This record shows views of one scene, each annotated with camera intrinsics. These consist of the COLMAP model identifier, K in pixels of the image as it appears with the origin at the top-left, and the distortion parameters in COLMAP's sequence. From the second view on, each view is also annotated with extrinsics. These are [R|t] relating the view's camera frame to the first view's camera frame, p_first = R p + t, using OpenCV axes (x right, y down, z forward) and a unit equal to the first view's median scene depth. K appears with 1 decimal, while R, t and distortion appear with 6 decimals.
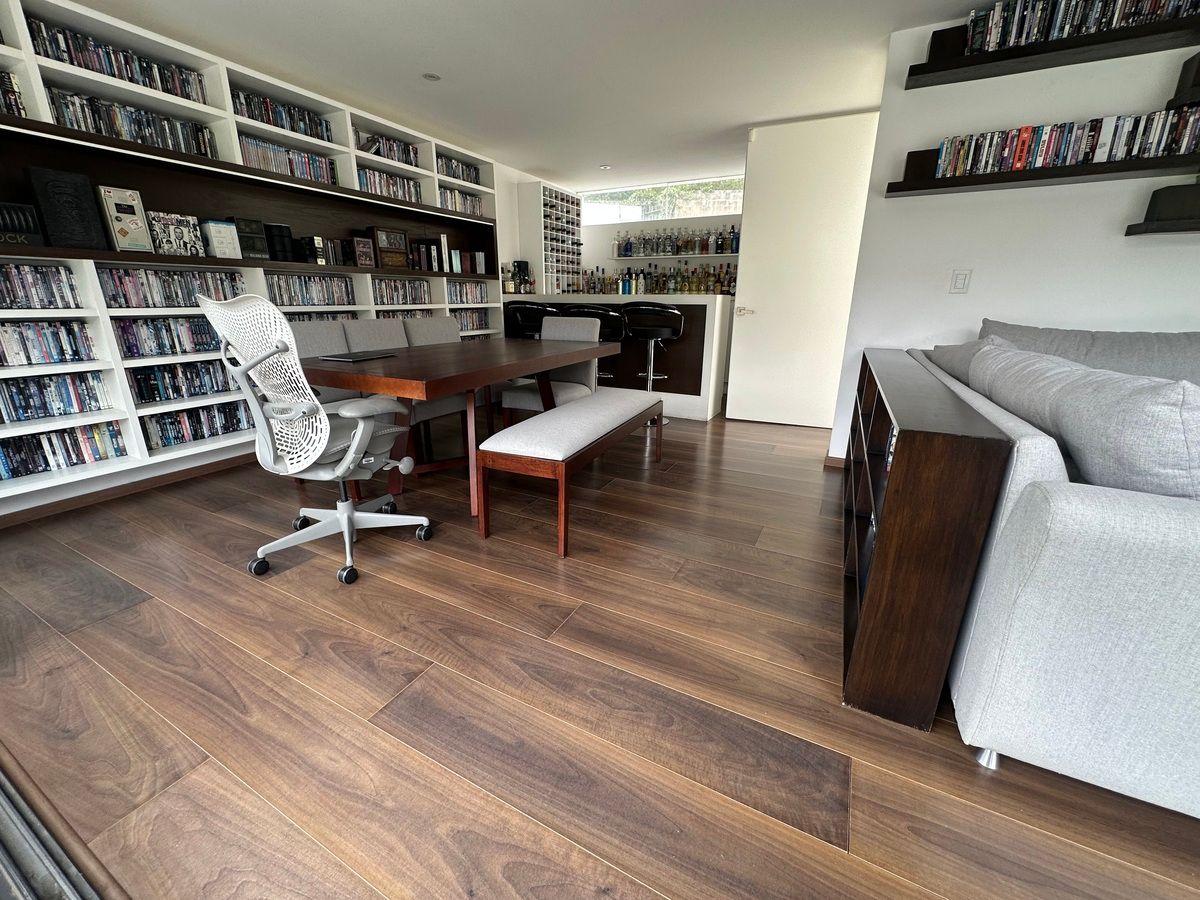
lens RADIAL K [[481.7, 0, 600.9], [0, 481.7, 446.3], [0, 0, 1]] dist [-0.006694, 0.002959]
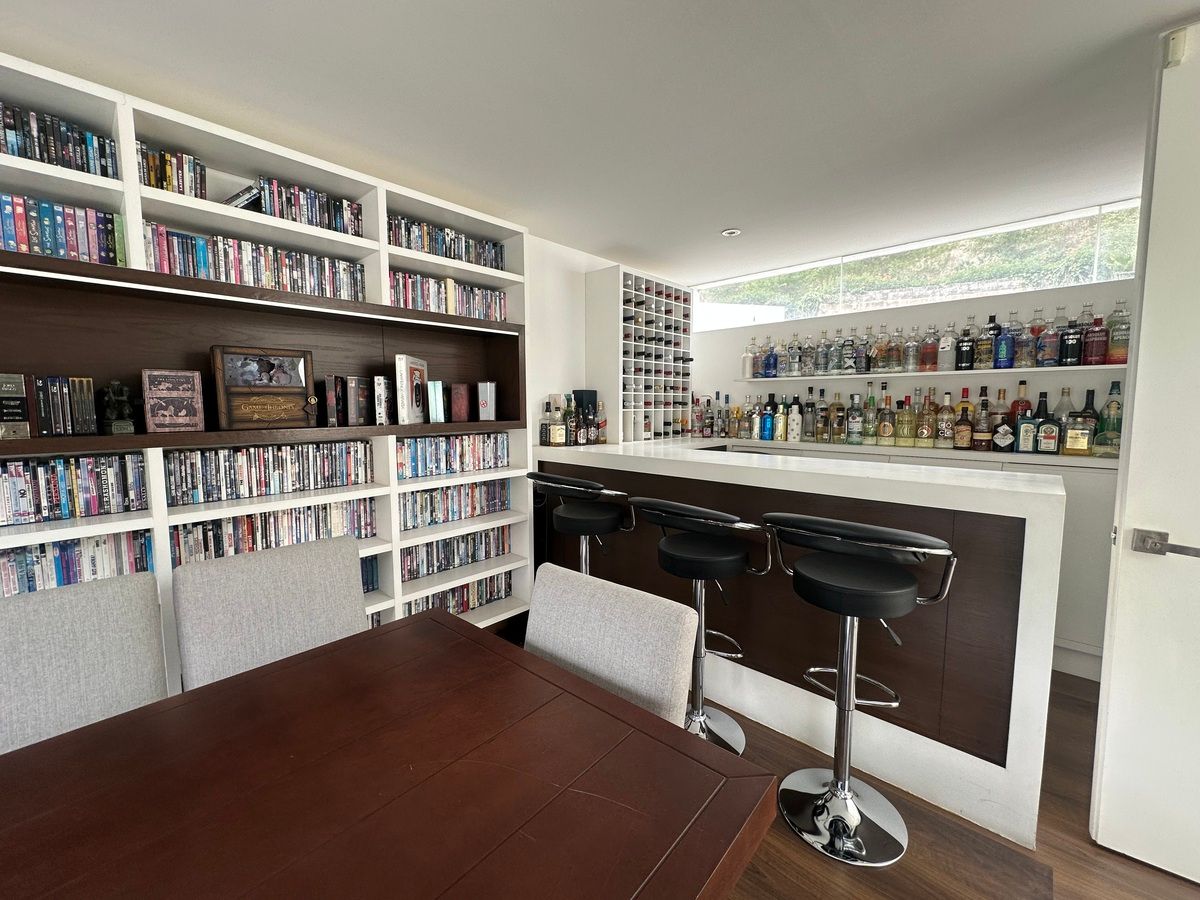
lens RADIAL K [[481.7, 0, 598.2], [0, 481.7, 446.0], [0, 0, 1]] dist [-0.006694, 0.002959]
pose [[0.964720, 0.014303, -0.262888, 0.010523], [-0.069686, 0.976782, -0.202585, -0.199927], [0.253887, 0.213757, 0.943318, 0.460302]]
